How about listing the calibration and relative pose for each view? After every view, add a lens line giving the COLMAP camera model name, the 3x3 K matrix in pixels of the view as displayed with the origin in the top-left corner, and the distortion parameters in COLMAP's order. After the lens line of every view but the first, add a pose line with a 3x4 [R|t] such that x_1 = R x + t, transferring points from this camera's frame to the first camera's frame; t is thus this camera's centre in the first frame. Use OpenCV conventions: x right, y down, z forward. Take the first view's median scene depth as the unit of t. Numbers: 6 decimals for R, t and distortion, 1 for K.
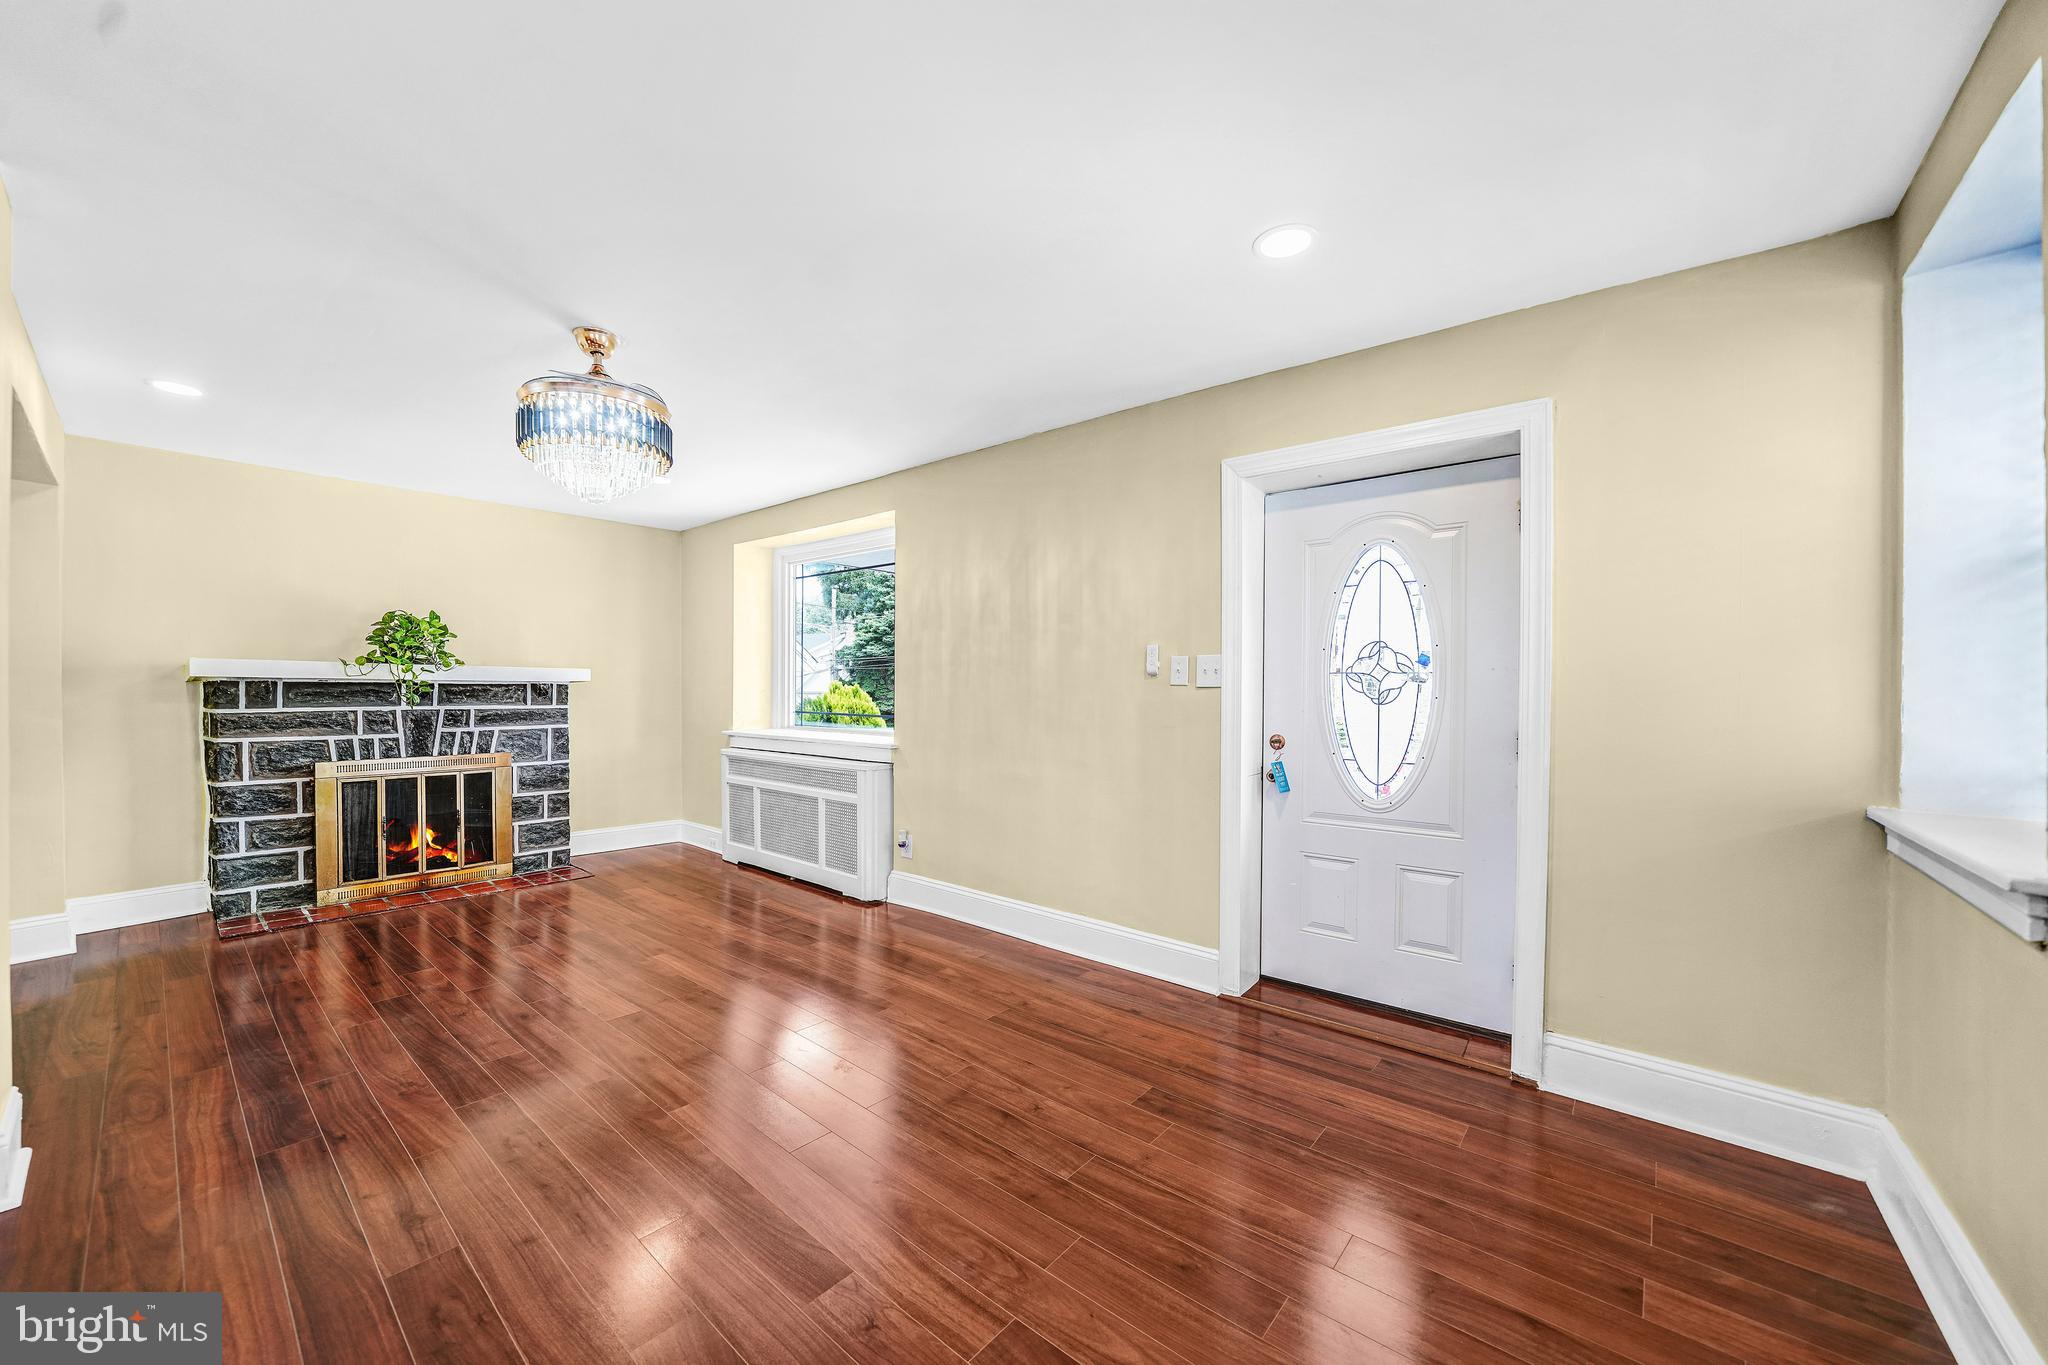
lens RADIAL K [[749.6, 0, 1038.7], [0, 749.6, 694.5], [0, 0, 1]] dist [-0.000334, -0.013491]
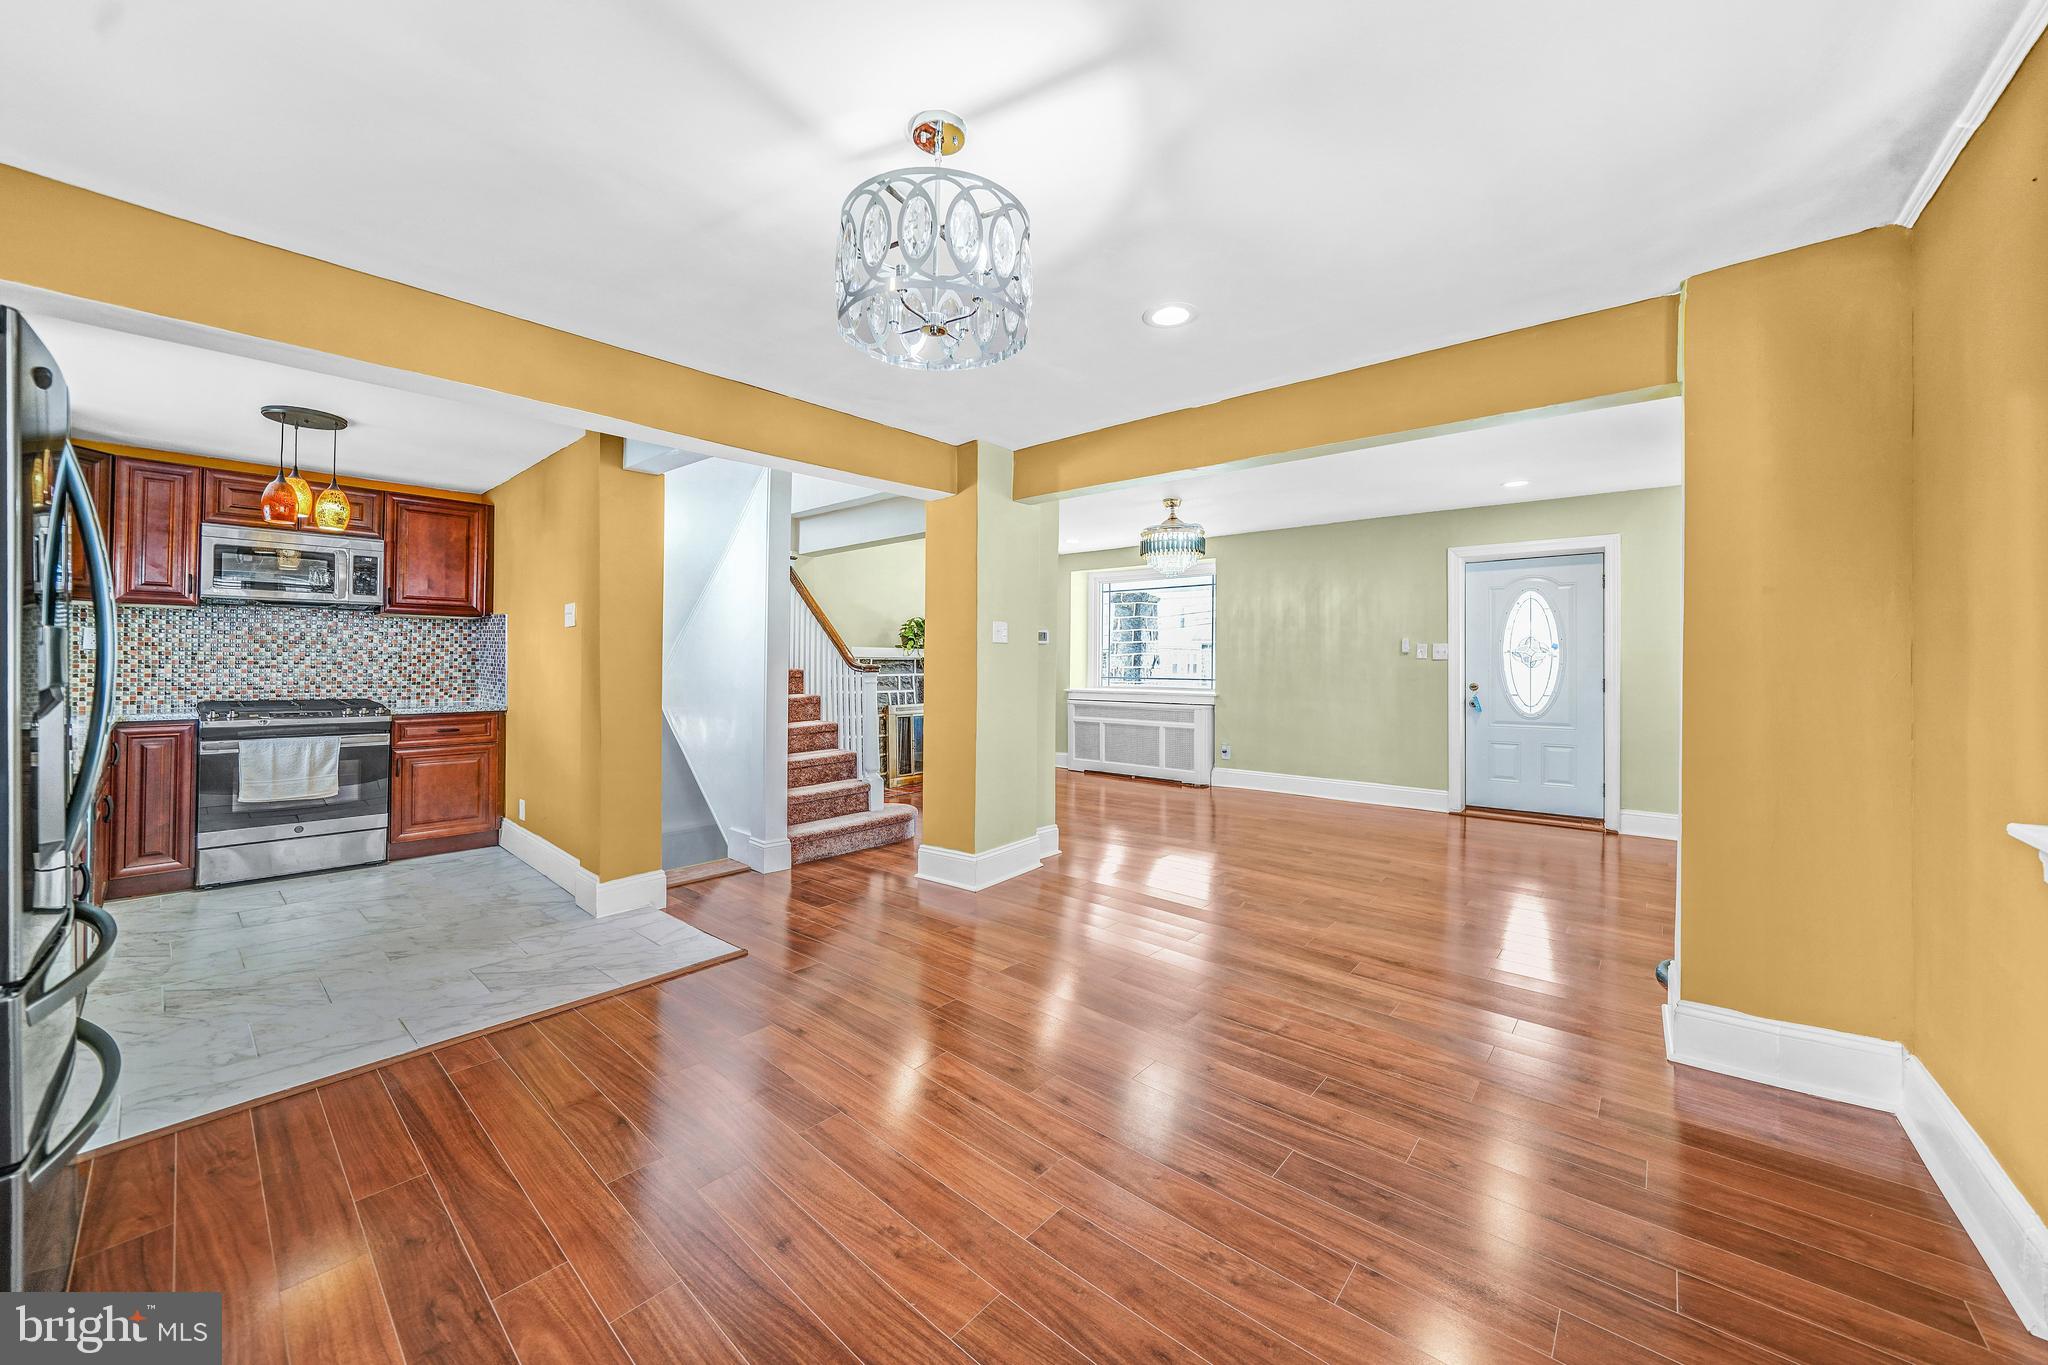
lens RADIAL K [[734.4, 0, 1017.7], [0, 734.4, 653.5], [0, 0, 1]] dist [-0.006702, 0.000105]
pose [[0.999446, -0.005713, -0.032779, -0.575554], [0.005038, 0.999774, -0.020658, 0.006233], [0.032890, 0.020482, 0.999249, -0.683589]]
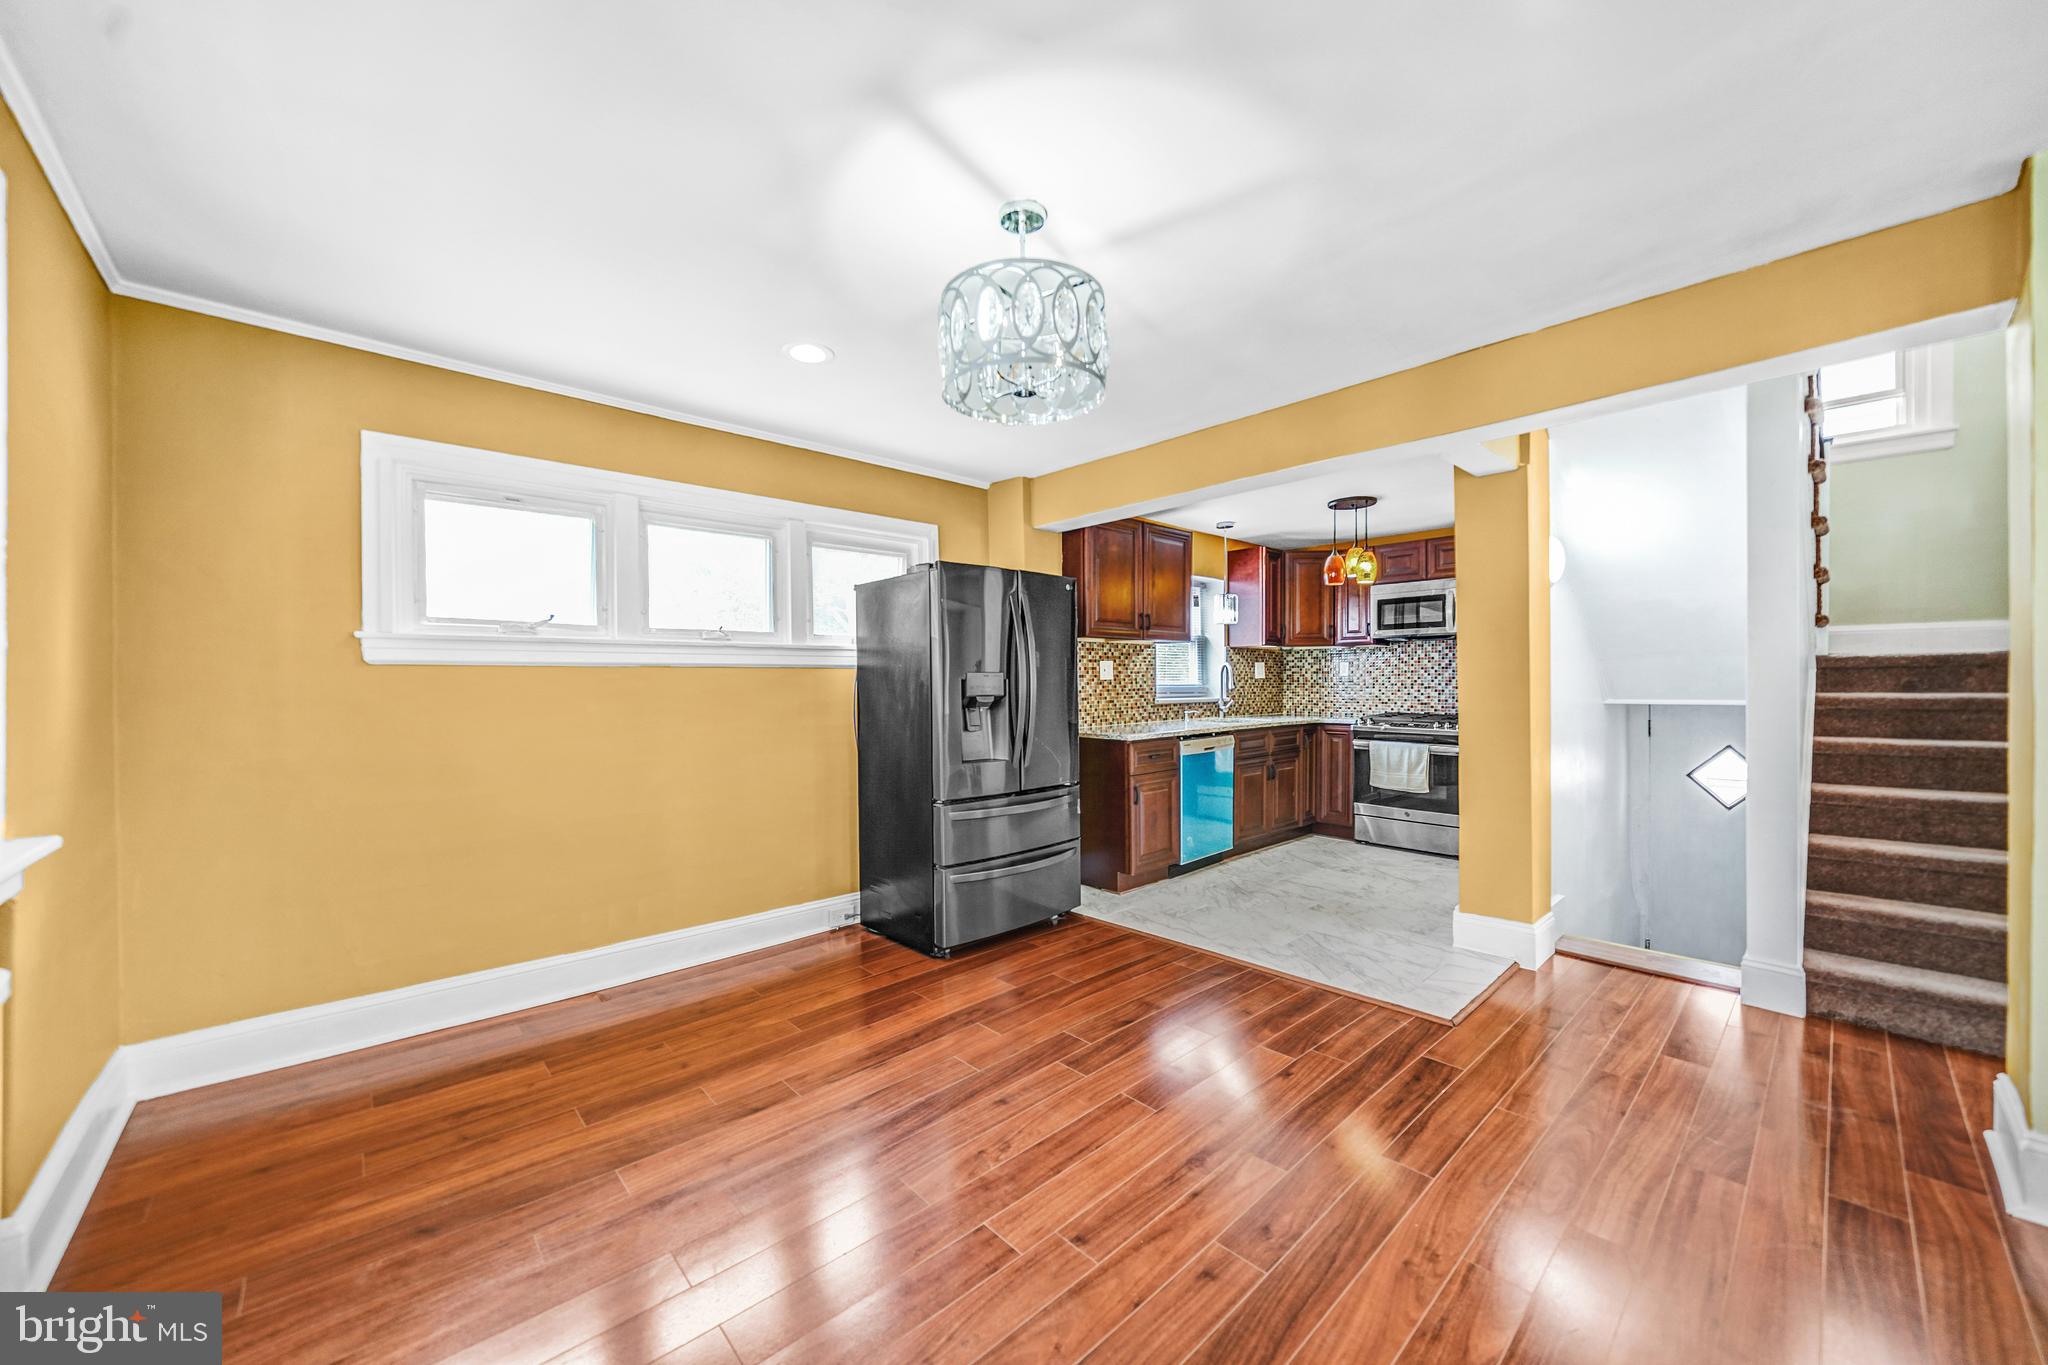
lens RADIAL K [[786.2, 0, 1027.3], [0, 786.2, 690.9], [0, 0, 1]] dist [-0.000567, 0.000060]
pose [[-0.138629, 0.002348, -0.990342, -0.171237], [-0.002768, 0.999992, 0.002758, 0.002602], [0.990340, 0.003124, -0.138622, -0.233705]]
